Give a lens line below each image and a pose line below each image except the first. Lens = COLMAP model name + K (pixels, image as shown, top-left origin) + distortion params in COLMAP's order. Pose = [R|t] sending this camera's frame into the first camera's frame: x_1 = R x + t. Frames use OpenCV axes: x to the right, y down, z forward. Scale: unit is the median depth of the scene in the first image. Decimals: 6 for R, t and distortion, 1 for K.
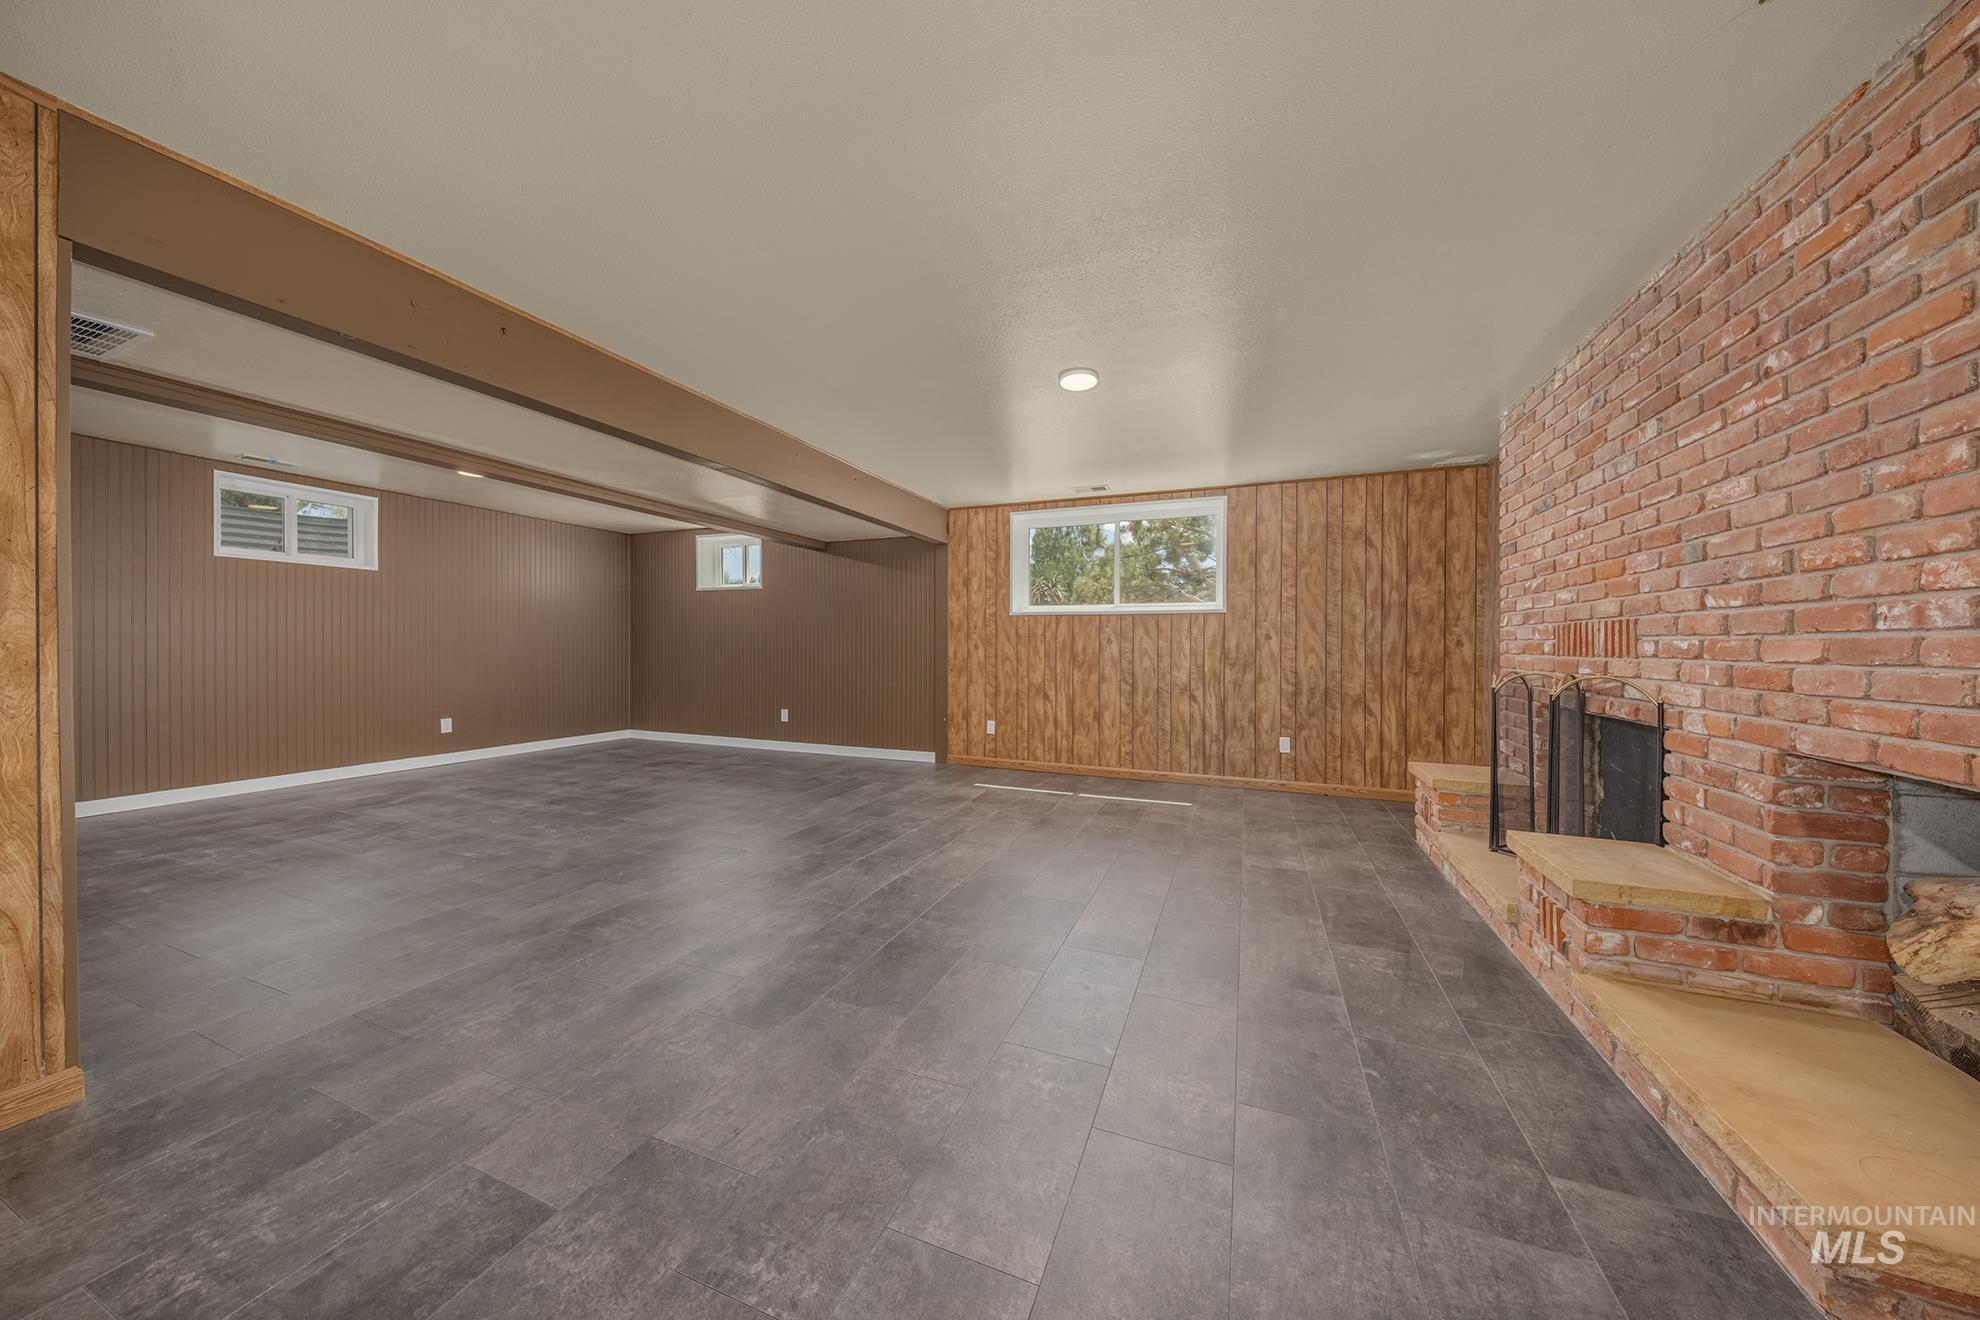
lens RADIAL K [[628.0, 0, 999.3], [0, 628.0, 652.5], [0, 0, 1]] dist [0.000032, -0.000028]
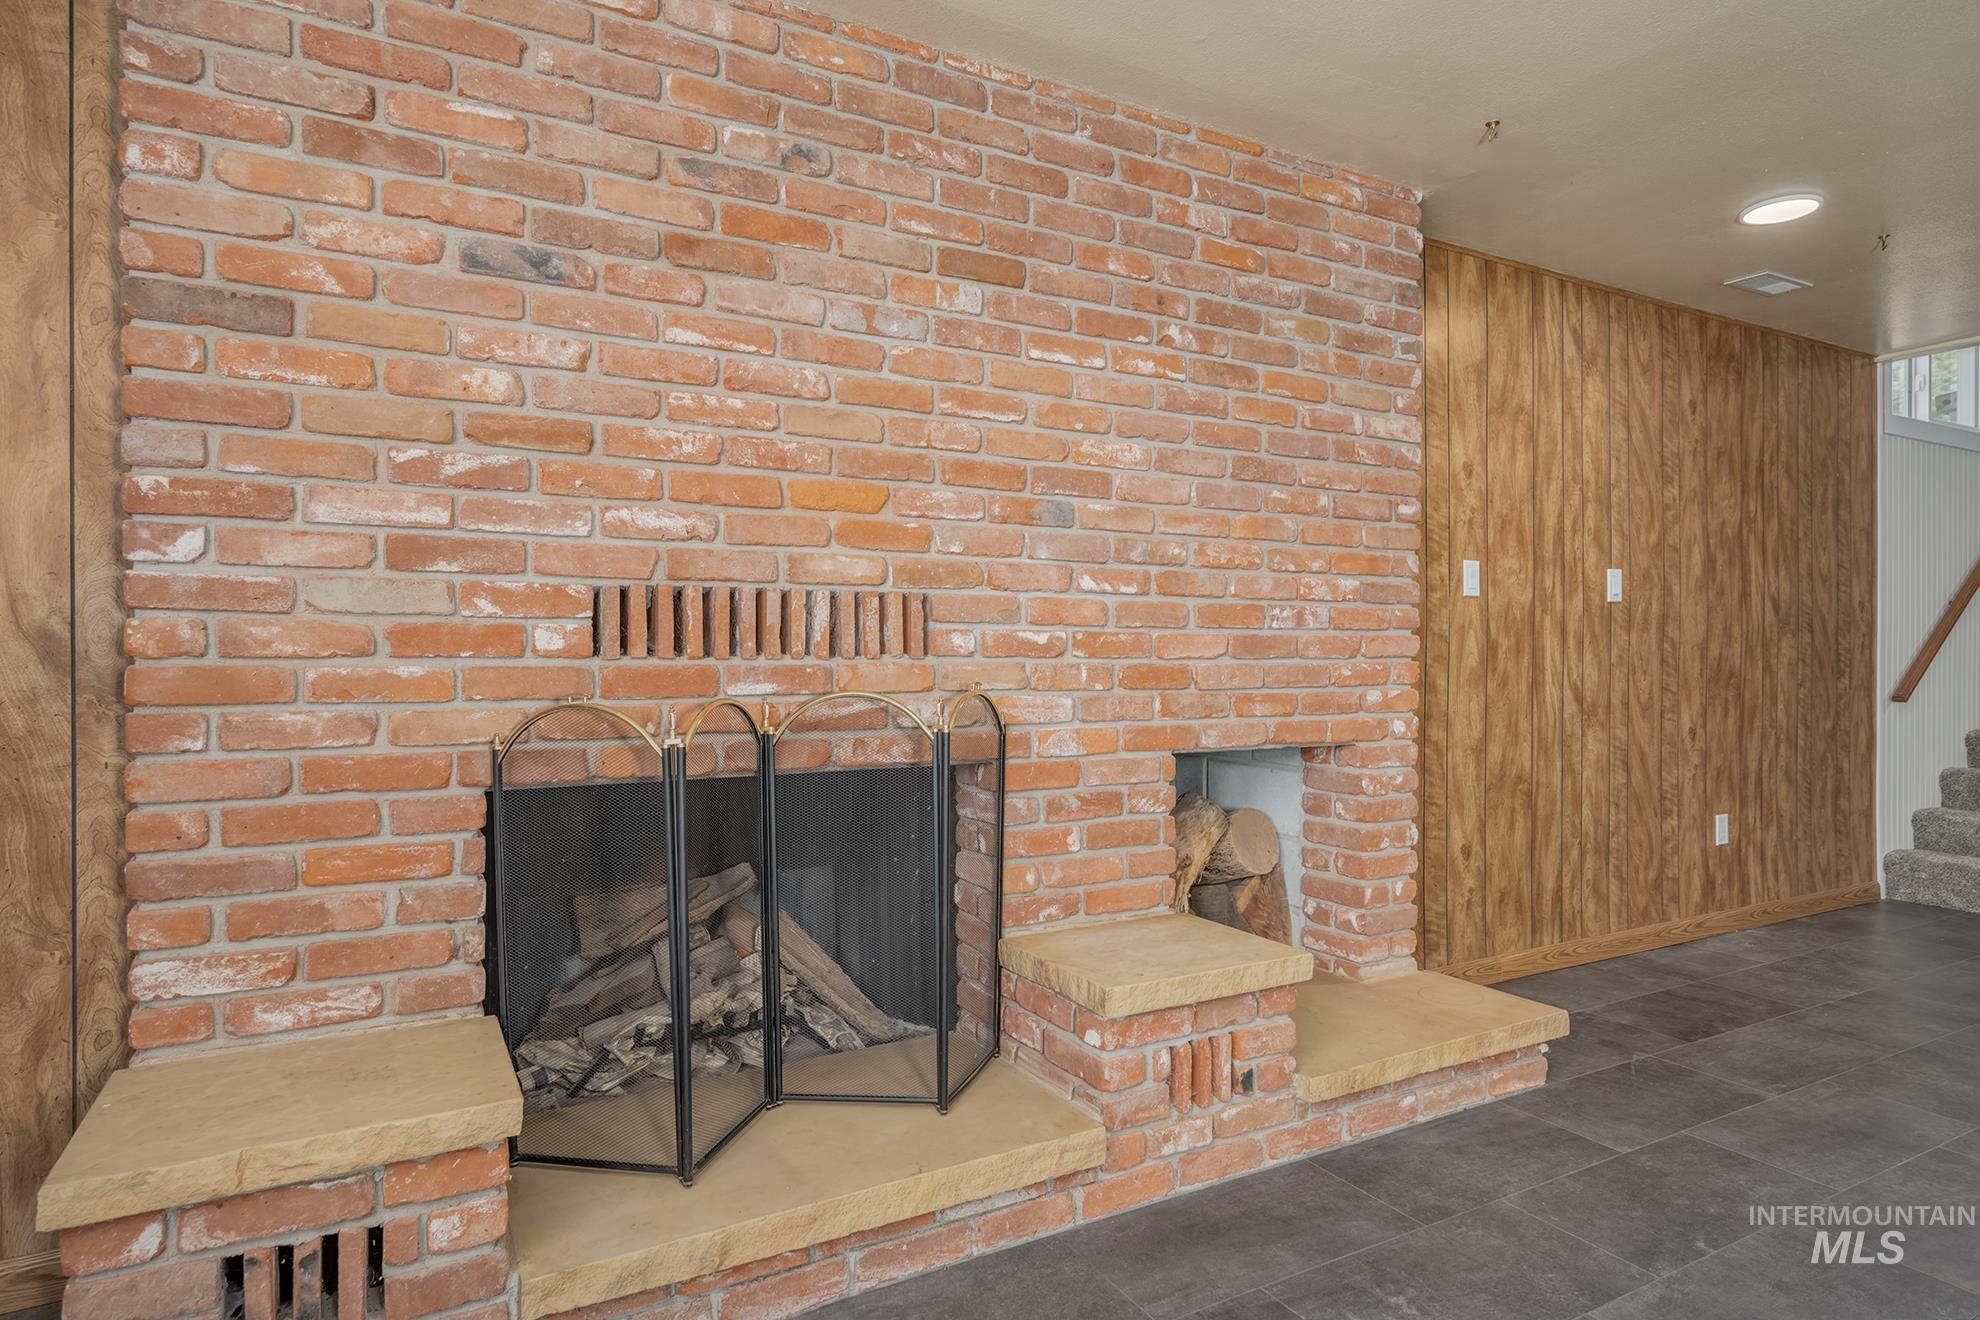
lens RADIAL K [[1053.1, 0, 985.4], [0, 1053.1, 653.0], [0, 0, 1]] dist [0.002715, 0.000223]
pose [[-0.759516, 0.000632, 0.650488, 0.435876], [0.005225, 0.999973, 0.005129, -0.001823], [-0.650467, 0.007294, -0.759499, 2.408885]]
